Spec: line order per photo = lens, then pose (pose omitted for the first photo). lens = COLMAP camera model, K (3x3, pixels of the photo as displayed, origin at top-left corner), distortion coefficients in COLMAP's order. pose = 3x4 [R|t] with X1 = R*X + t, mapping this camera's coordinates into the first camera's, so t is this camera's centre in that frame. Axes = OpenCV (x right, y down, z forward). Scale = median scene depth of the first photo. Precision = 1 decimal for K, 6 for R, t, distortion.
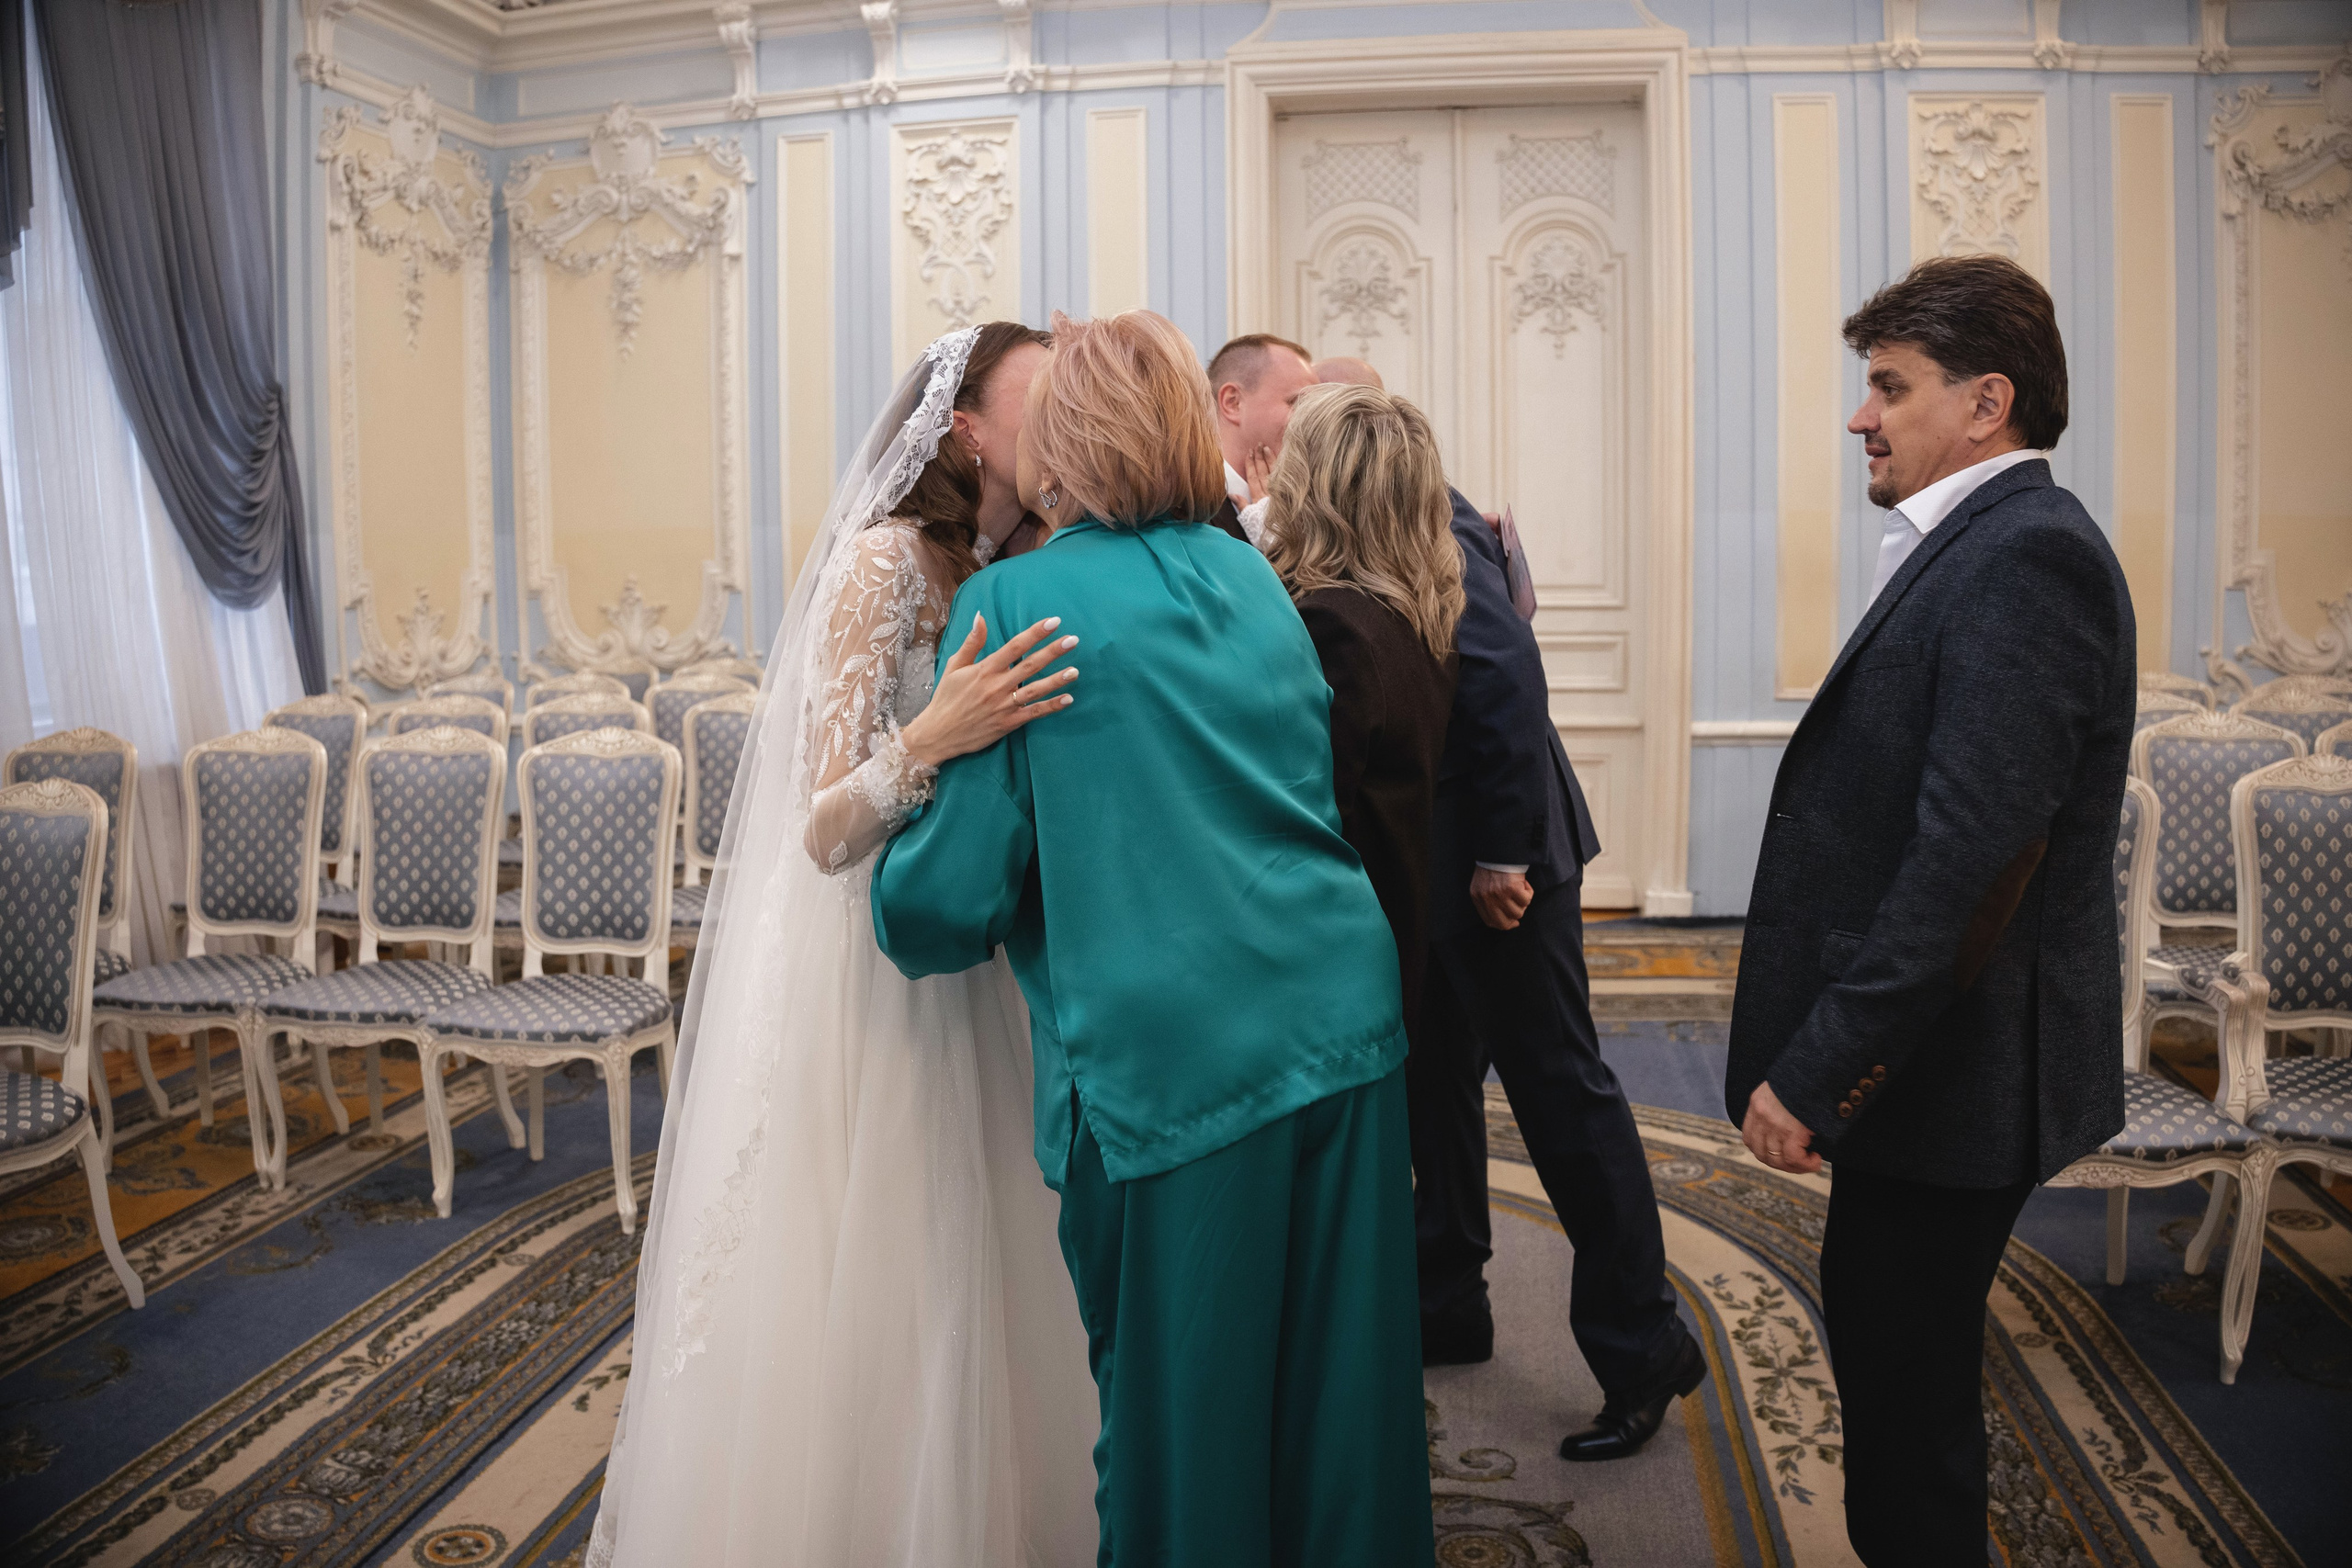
lens RADIAL K [[1742.0, 0, 1194.4], [0, 1742.0, 744.0], [0, 0, 1]] dist [-0.201586, 0.061141]
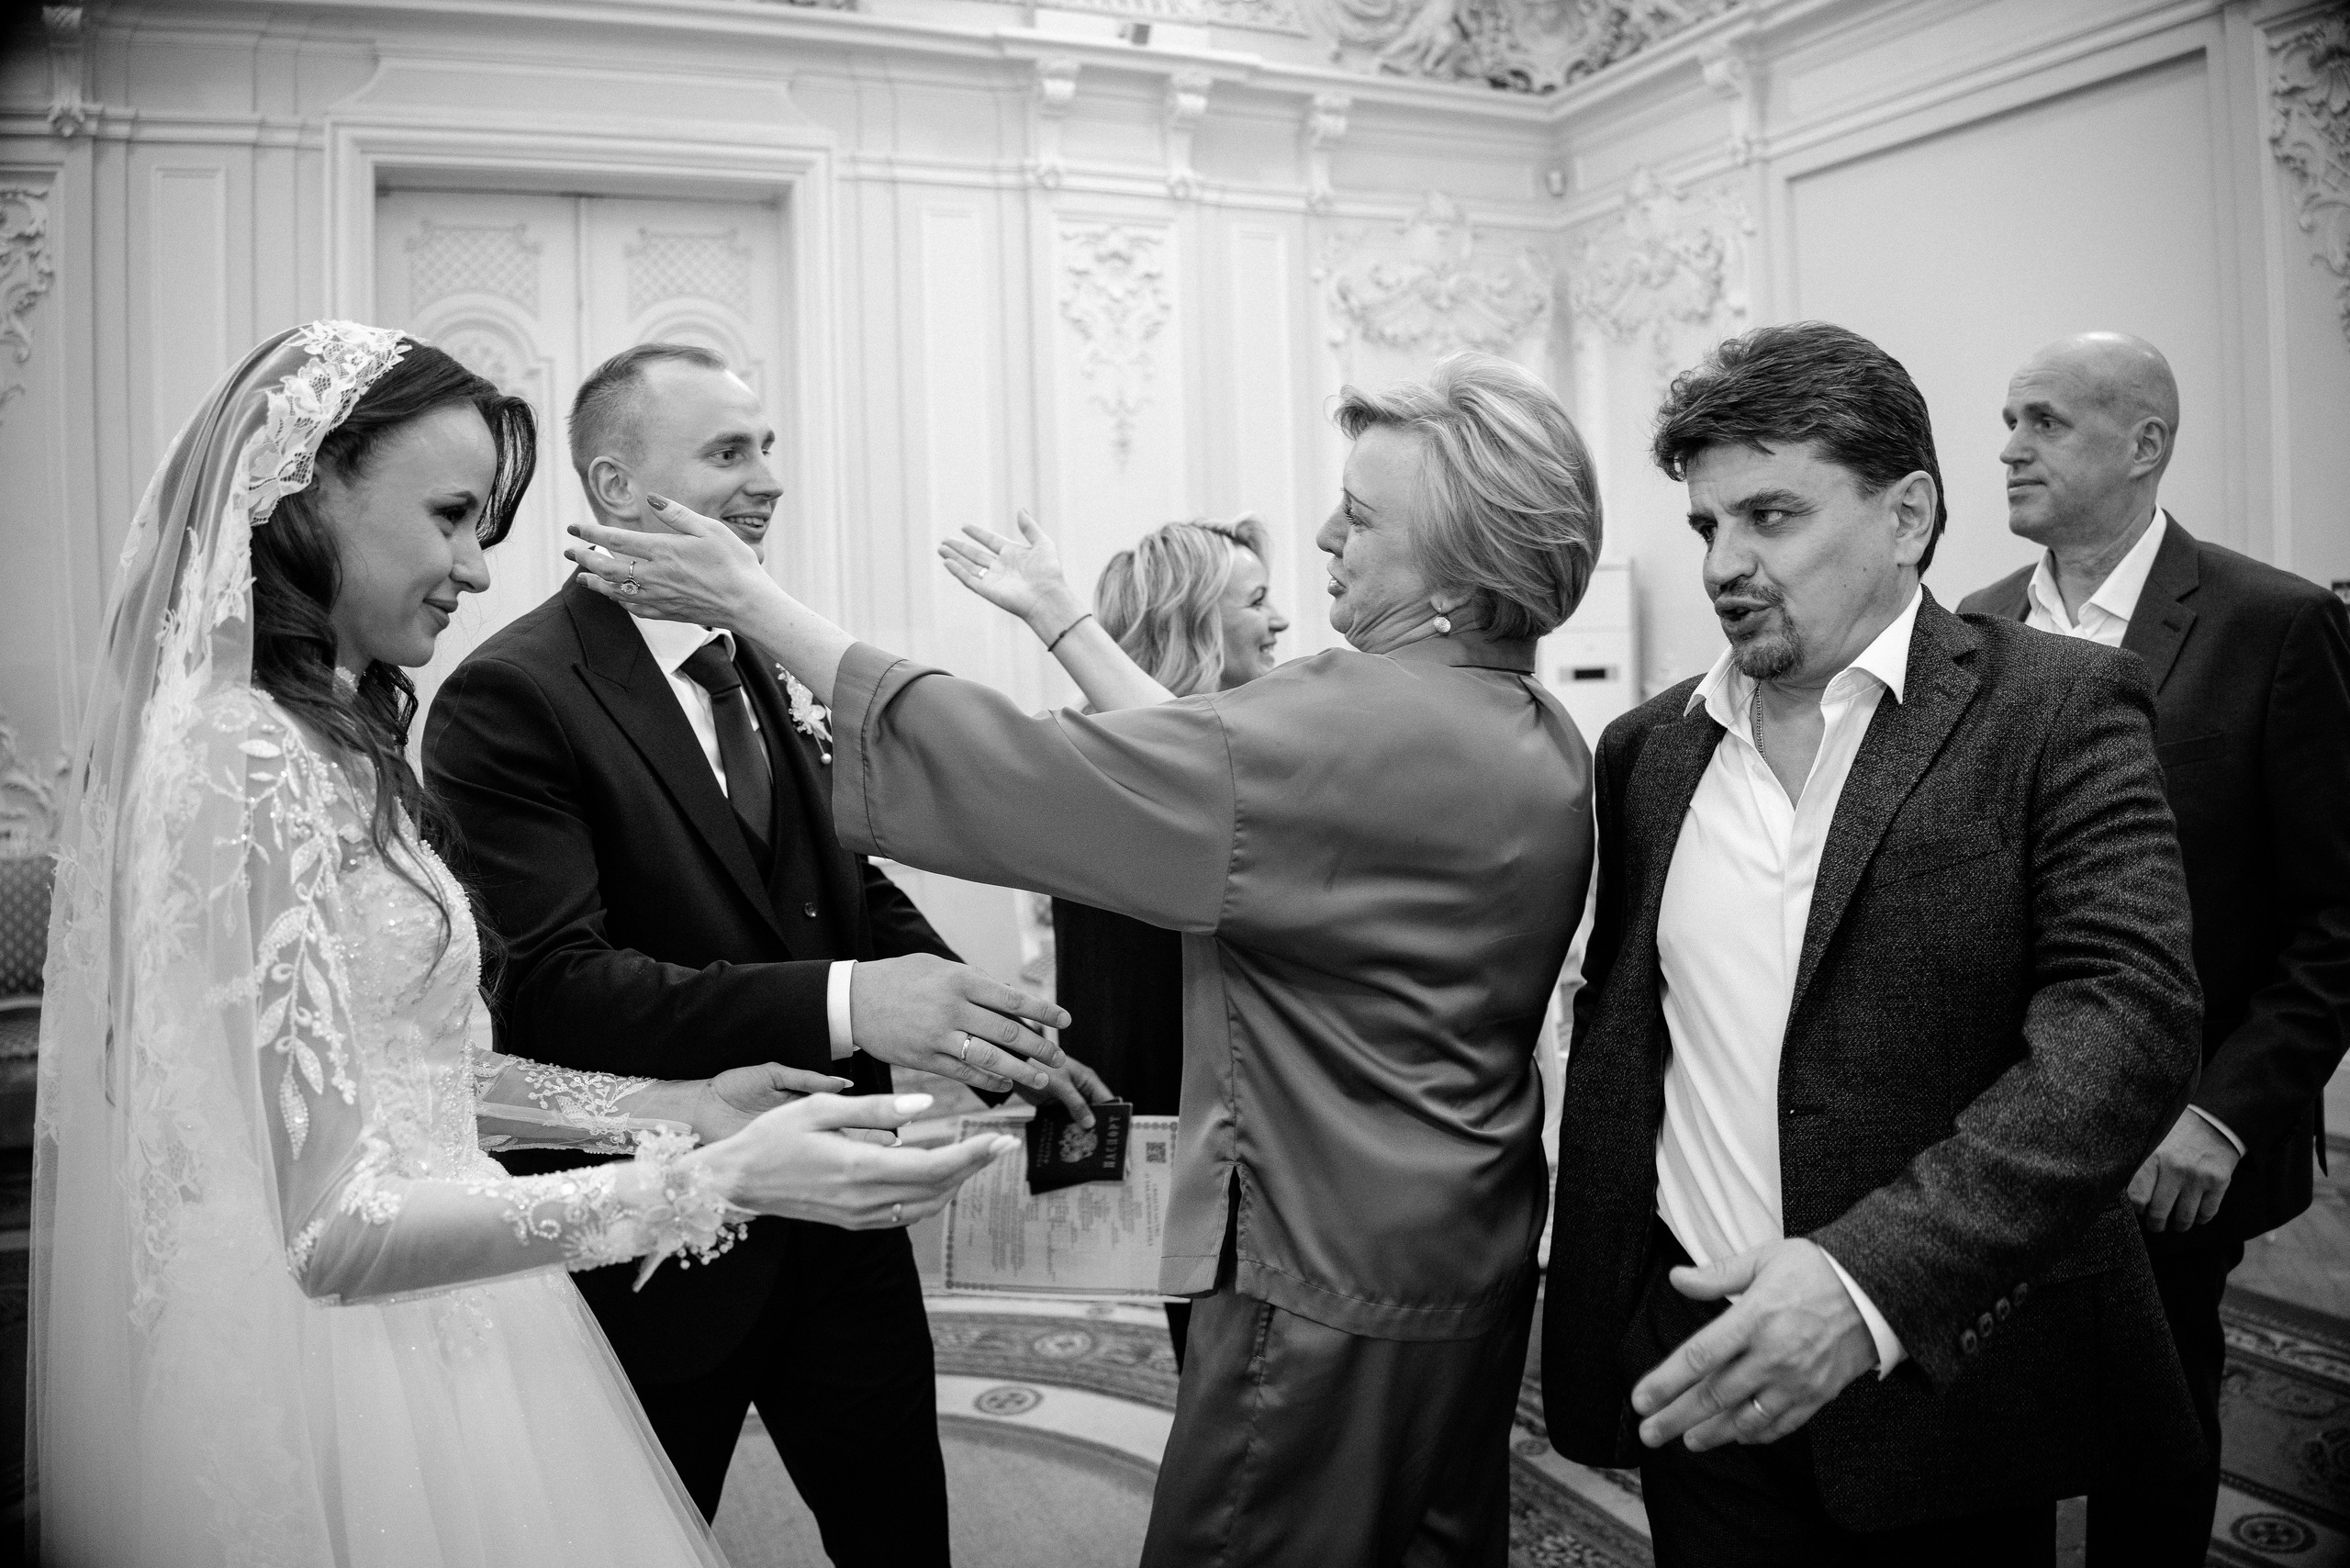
lens RADIAL K [[1698.0, 0, 1195.2], [0, 1698.0, 801.0], [0, 0, 1]] dist [-0.201650, 0.063547]
pose [[0.814500, -0.062748, 0.576761, -0.105596], [0.084248, 0.996389, -0.010573, -0.015234], [-0.574014, 0.057202, 0.816845, 0.129553]]
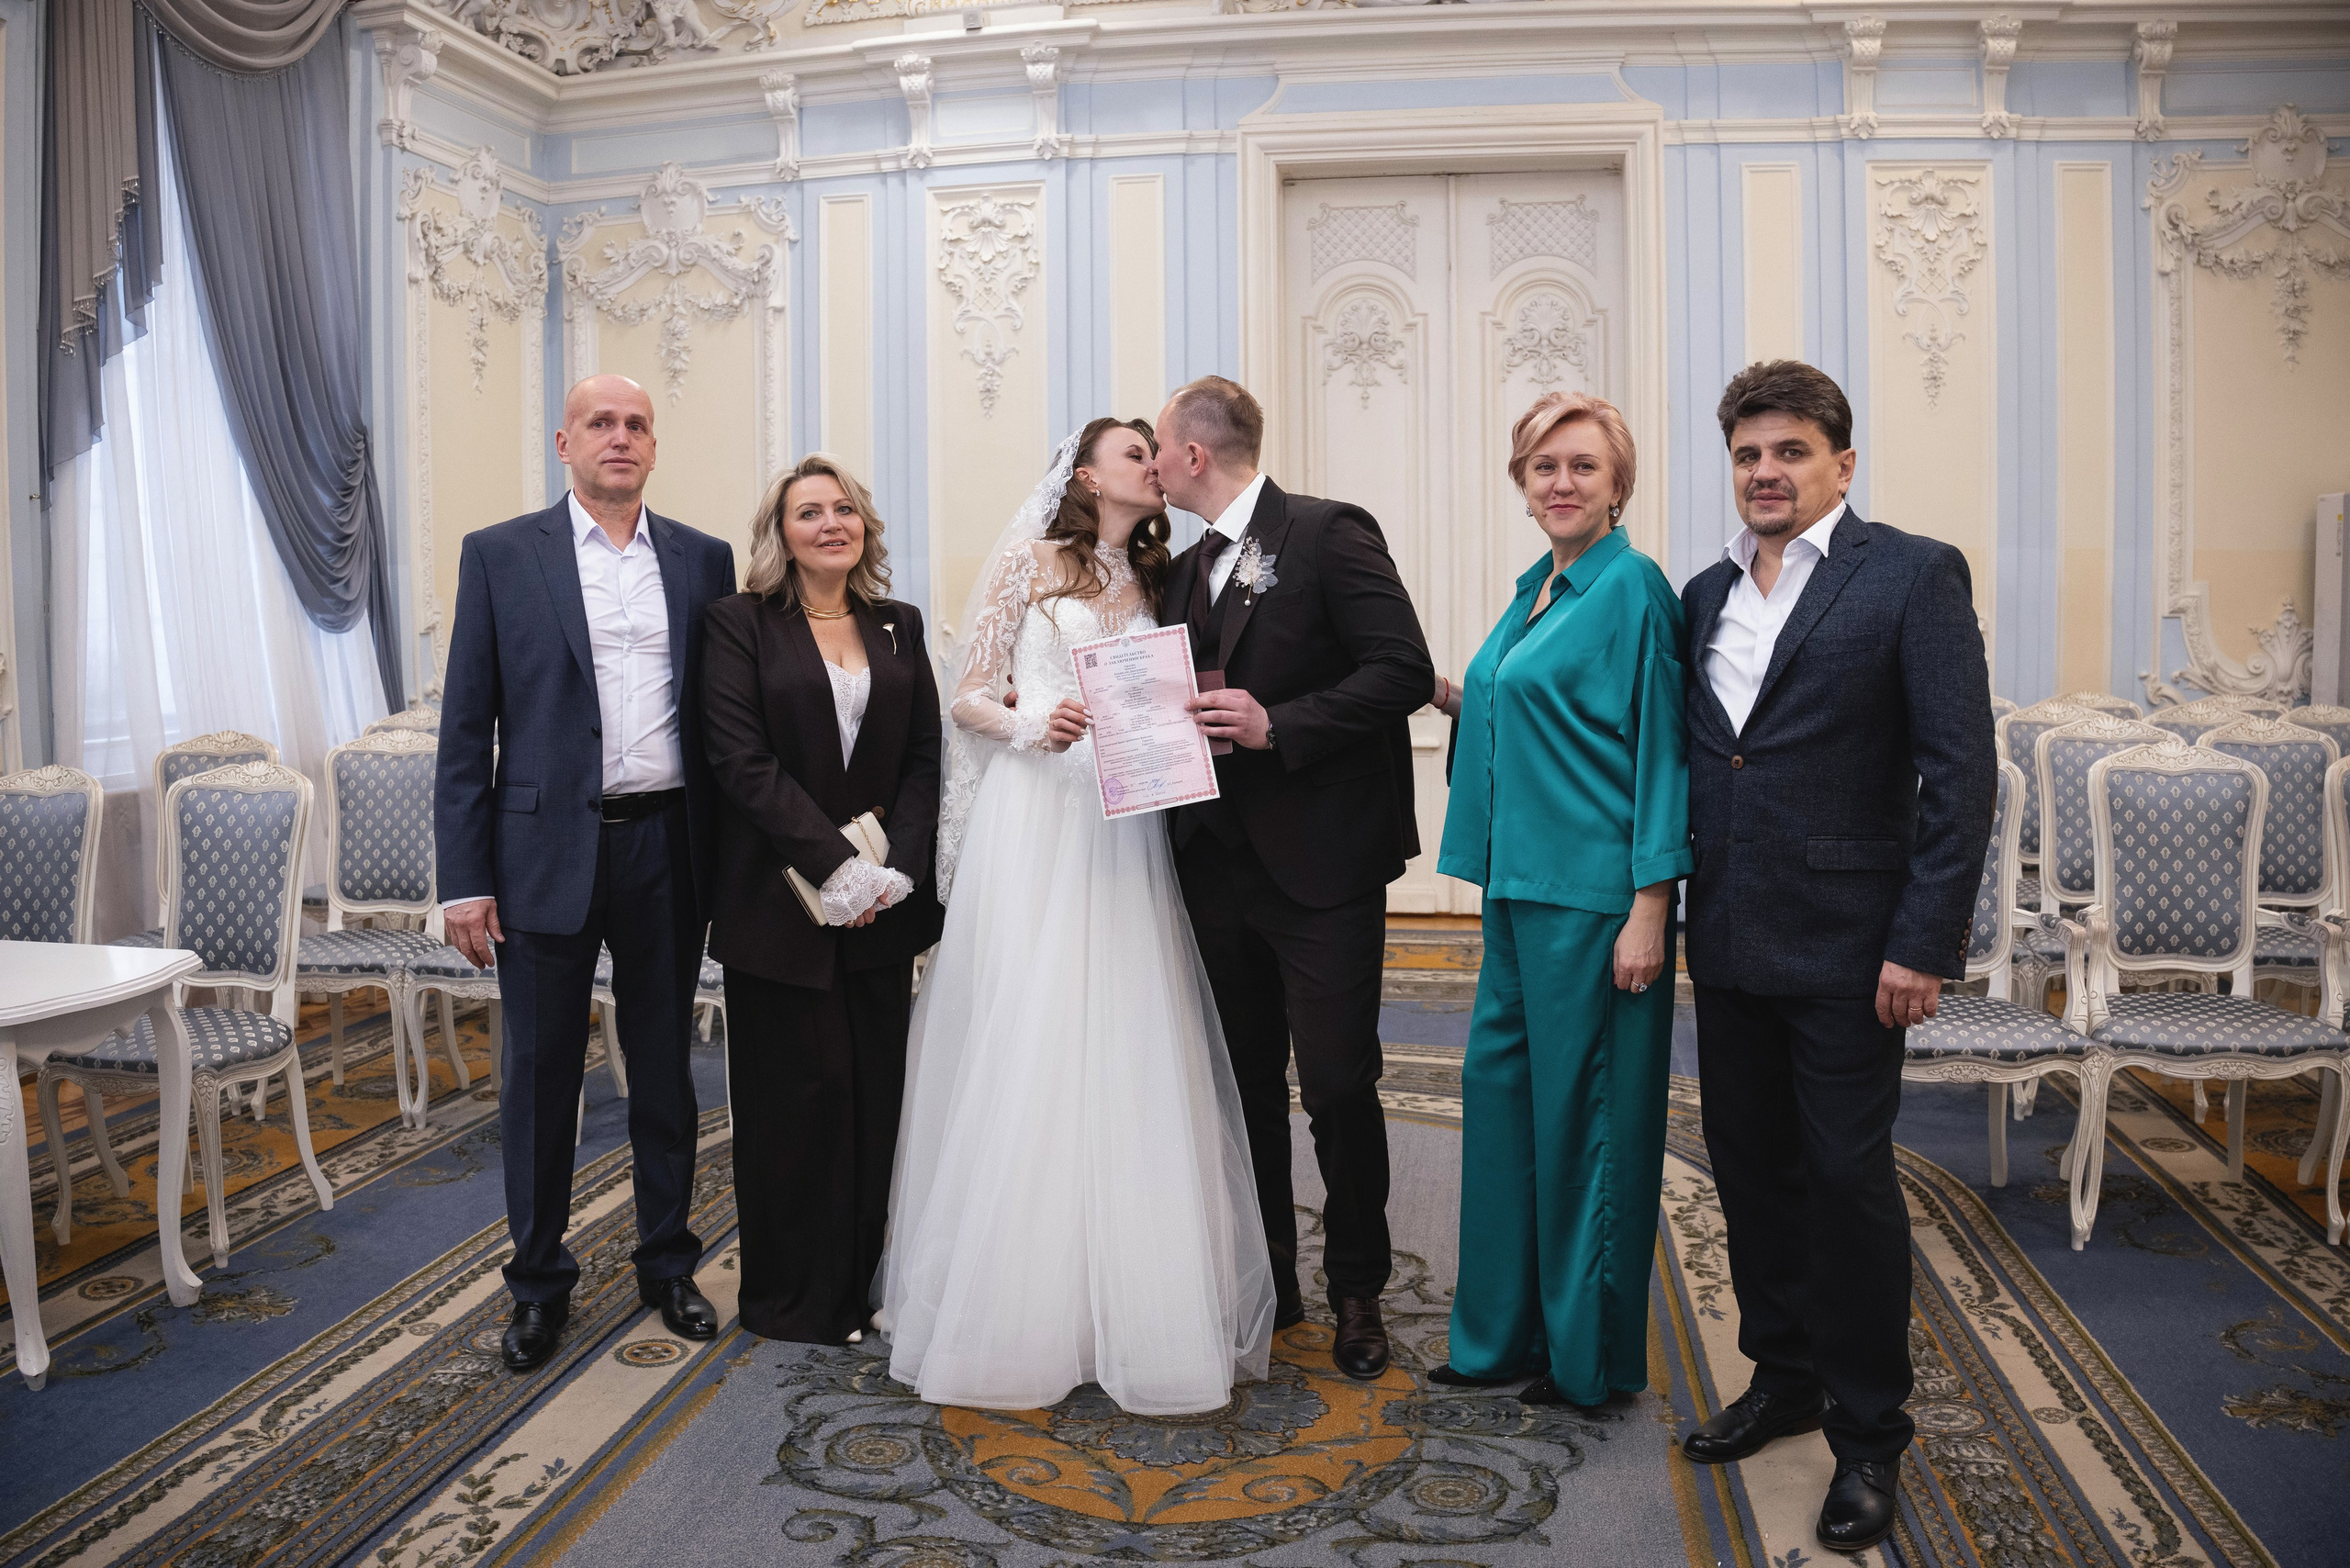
lens RADIAL K [[1830.5, 0, 1191.3], [0, 1830.5, 773.8], [0, 0, 1]] dist [-0.202770, 0.063568]
pose [[0.999996, 0.000828, 0.002841, -0.015047], [-0.000788, 0.999900, -0.014115, 0.025555], [-0.002852, 0.014113, 0.999896, -0.150051]]
